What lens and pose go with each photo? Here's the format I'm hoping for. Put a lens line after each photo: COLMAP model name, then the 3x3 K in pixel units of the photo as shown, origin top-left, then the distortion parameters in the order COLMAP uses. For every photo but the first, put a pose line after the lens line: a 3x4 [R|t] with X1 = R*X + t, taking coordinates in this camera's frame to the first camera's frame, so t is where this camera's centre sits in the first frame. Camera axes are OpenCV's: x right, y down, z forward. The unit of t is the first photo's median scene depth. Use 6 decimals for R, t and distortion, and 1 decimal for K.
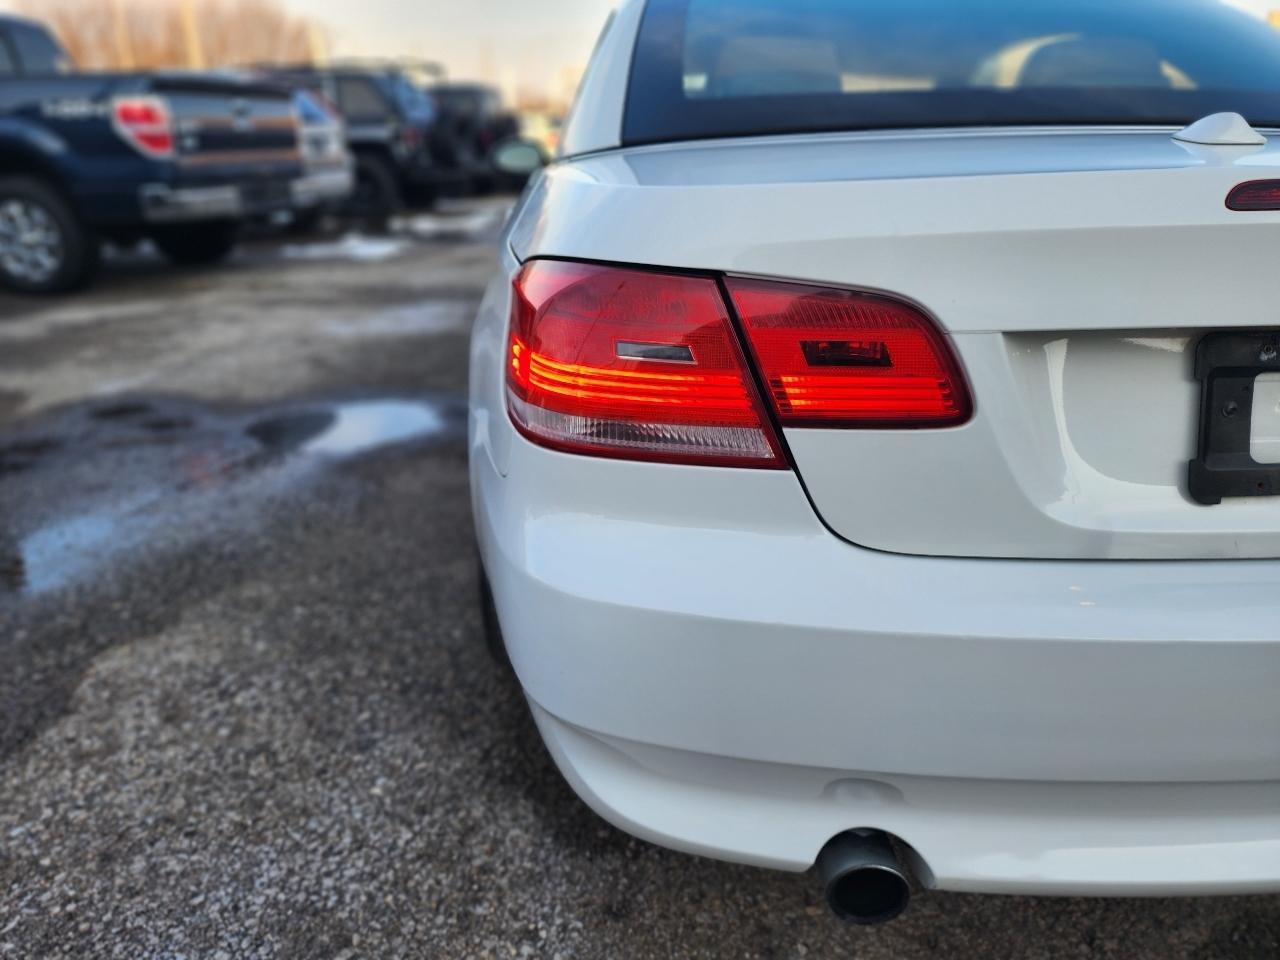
lens RADIAL K [[852.6, 0, 628.9], [0, 852.6, 470.3], [0, 0, 1]] dist [0.047616, -0.038966]
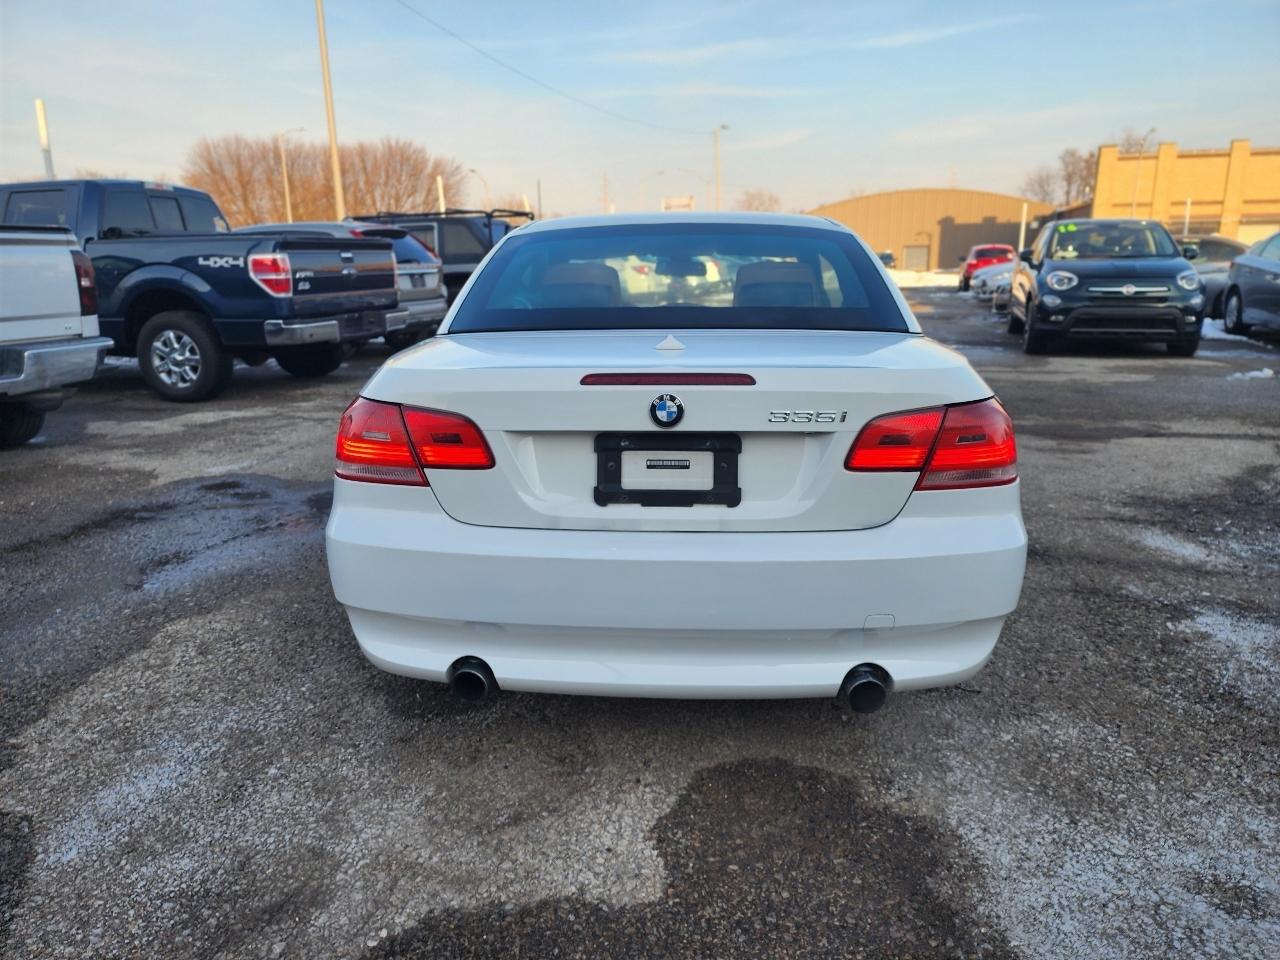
lens RADIAL K [[852.6, 0, 650.7], [0, 852.6, 477.1], [0, 0, 1]] dist [0.047616, -0.038966]
pose [[0.994006, 0.026971, -0.105946, 0.542952], [-0.039231, 0.992544, -0.115401, 0.114286], [0.102043, 0.118866, 0.987653, -0.653816]]
